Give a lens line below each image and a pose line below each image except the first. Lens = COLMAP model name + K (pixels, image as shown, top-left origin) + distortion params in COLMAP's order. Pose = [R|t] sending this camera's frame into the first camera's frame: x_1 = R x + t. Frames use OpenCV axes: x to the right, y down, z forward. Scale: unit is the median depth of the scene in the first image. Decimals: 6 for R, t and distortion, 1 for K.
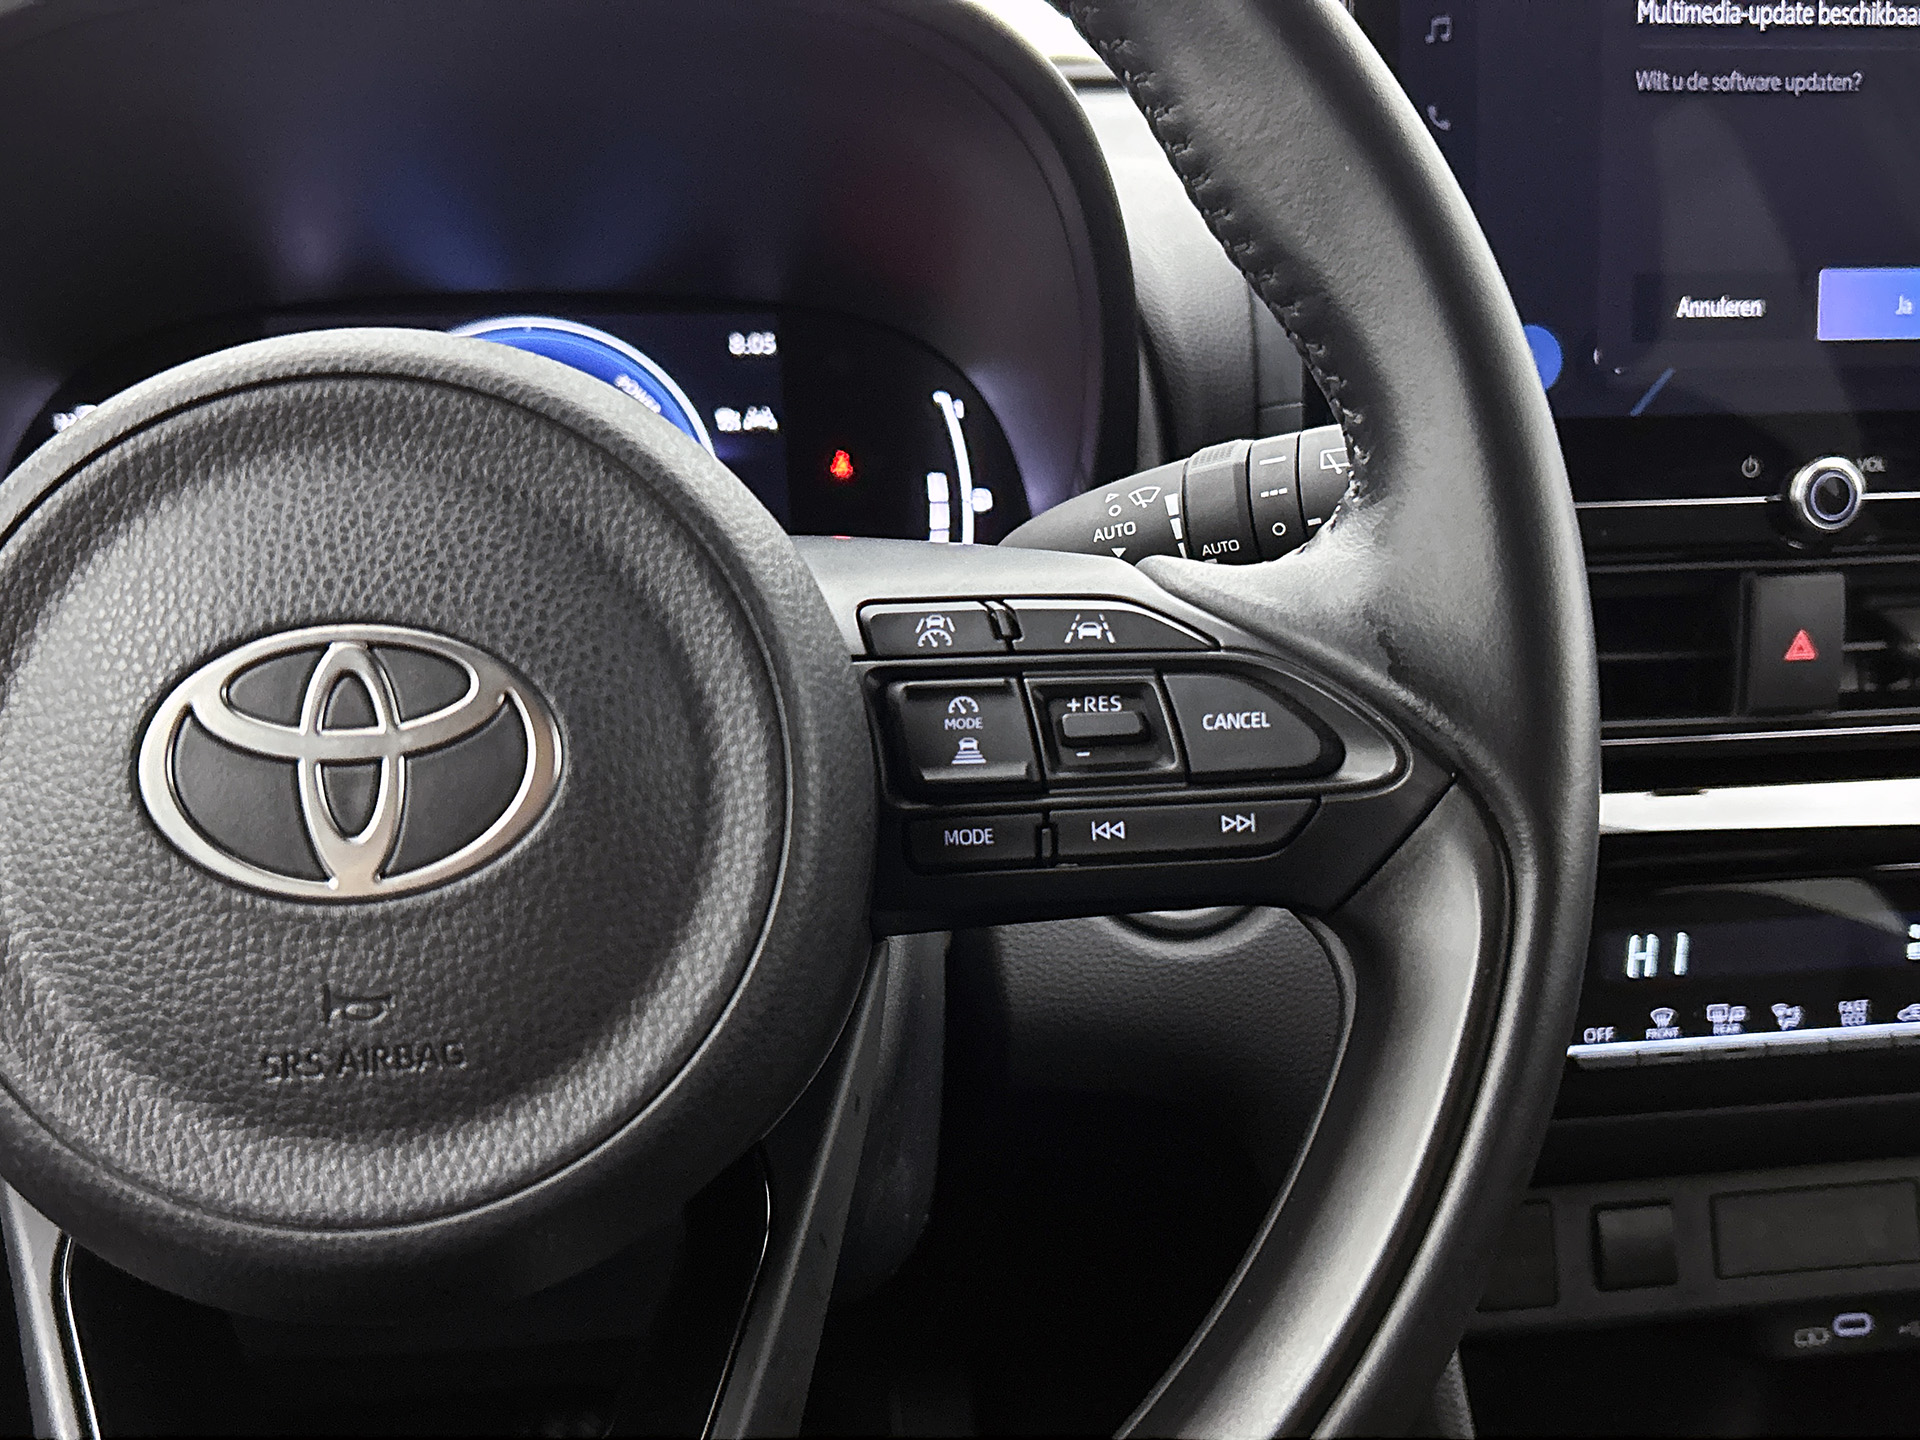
lens RADIAL K [[1985.5, 0, 965.3], [0, 1985.5, 735.8], [0, 0, 1]] dist [0.171044, -0.450209]
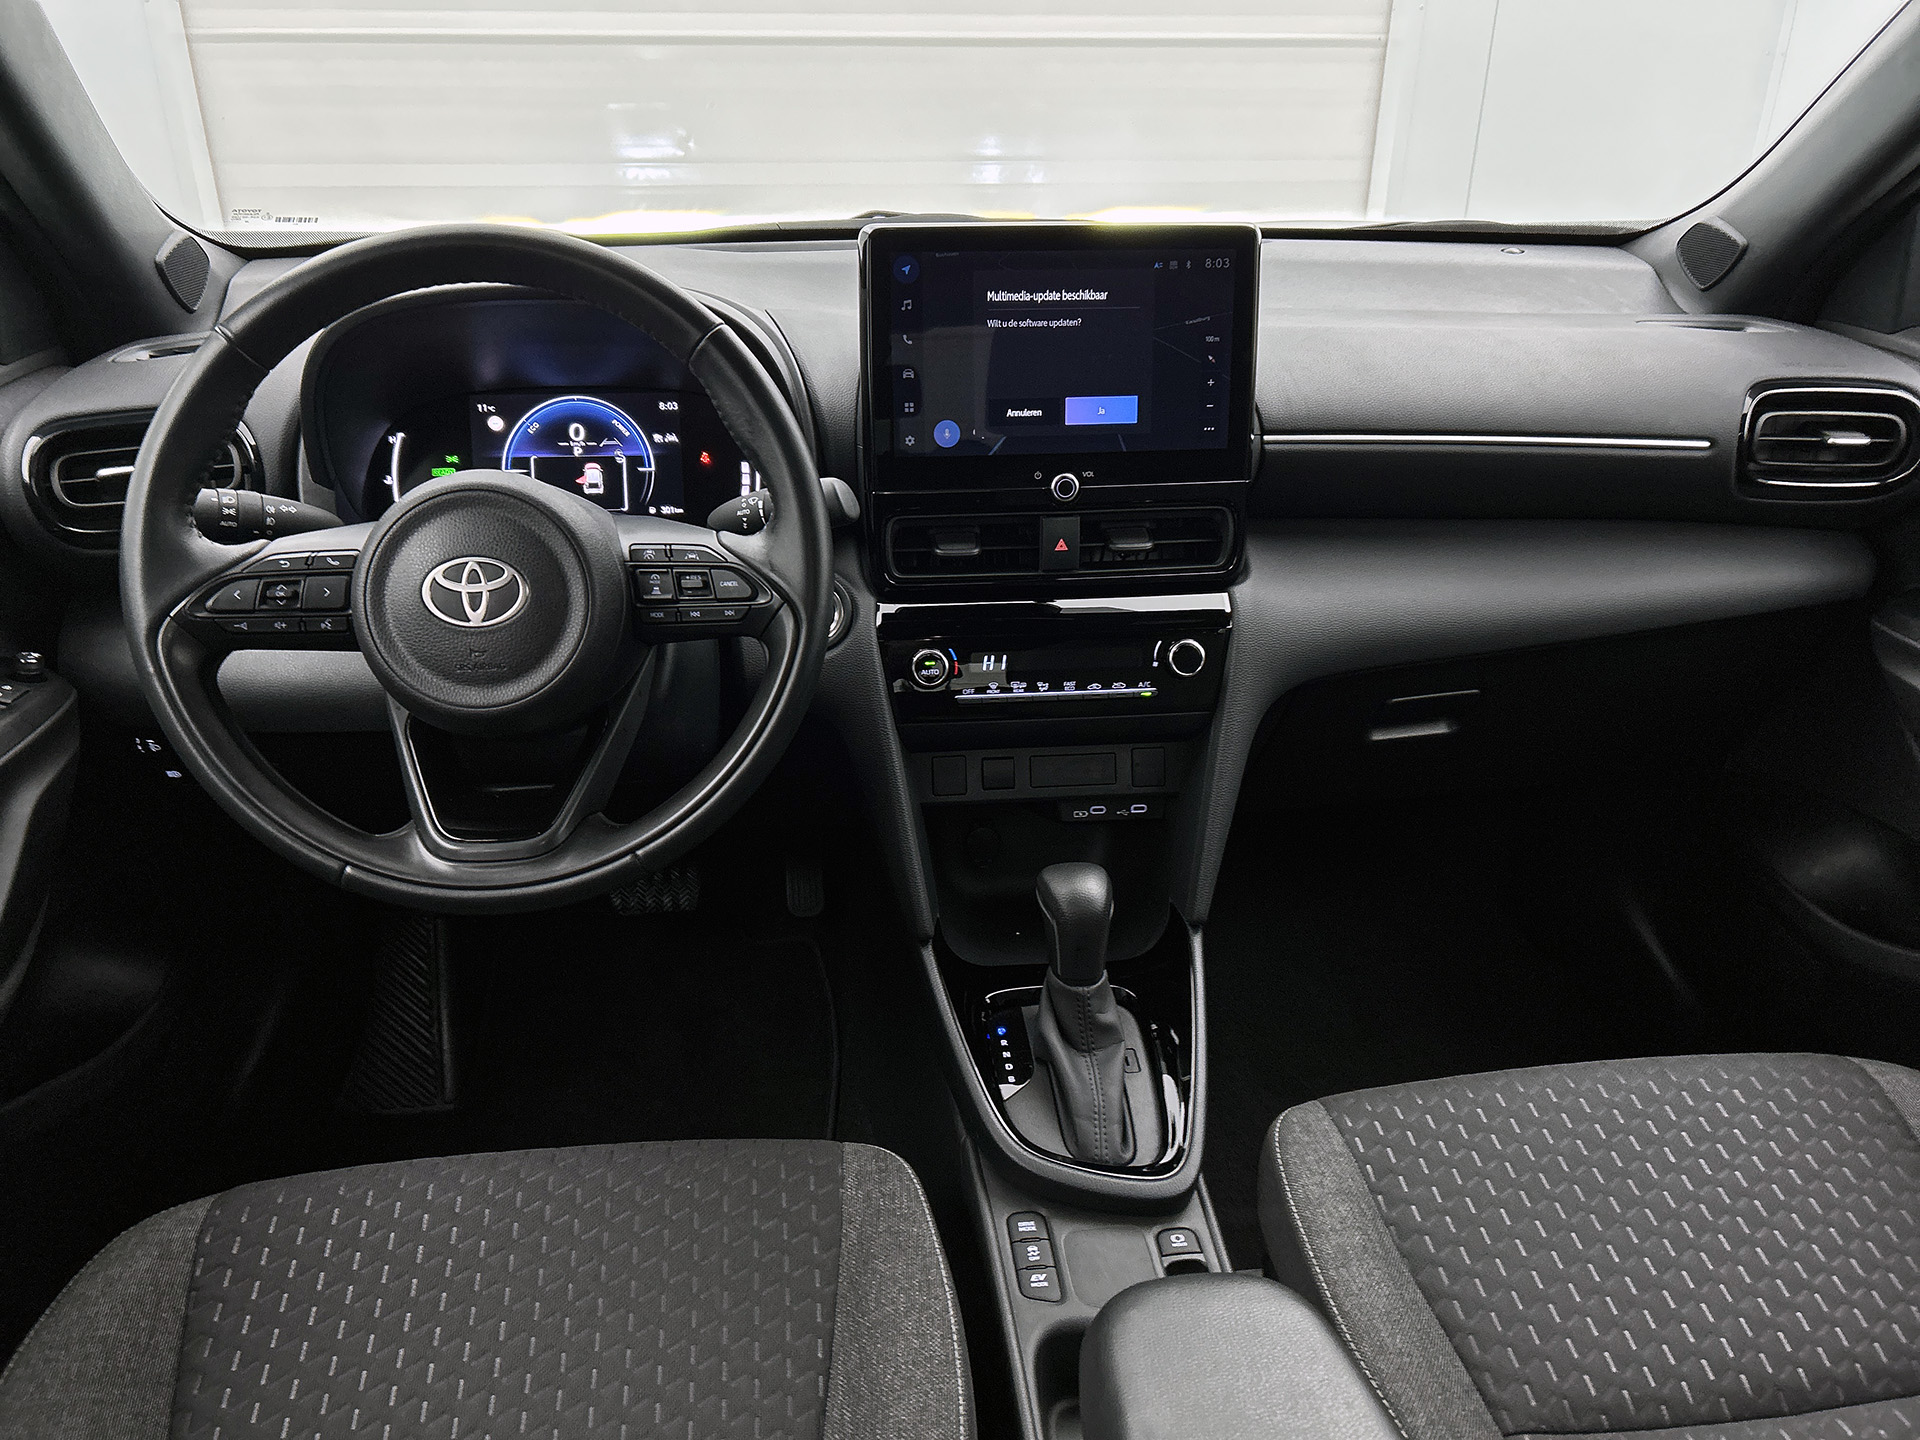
lens RADIAL K [[1429.5, 0, 933.8], [0, 1429.5, 718.3], [0, 0, 1]] dist [0.078640, -0.090147]
pose [[0.998374, 0.023209, -0.052070, 0.640285], [-0.016309, 0.991482, 0.129222, -0.105519], [0.054626, -0.128163, 0.990248, -1.538014]]
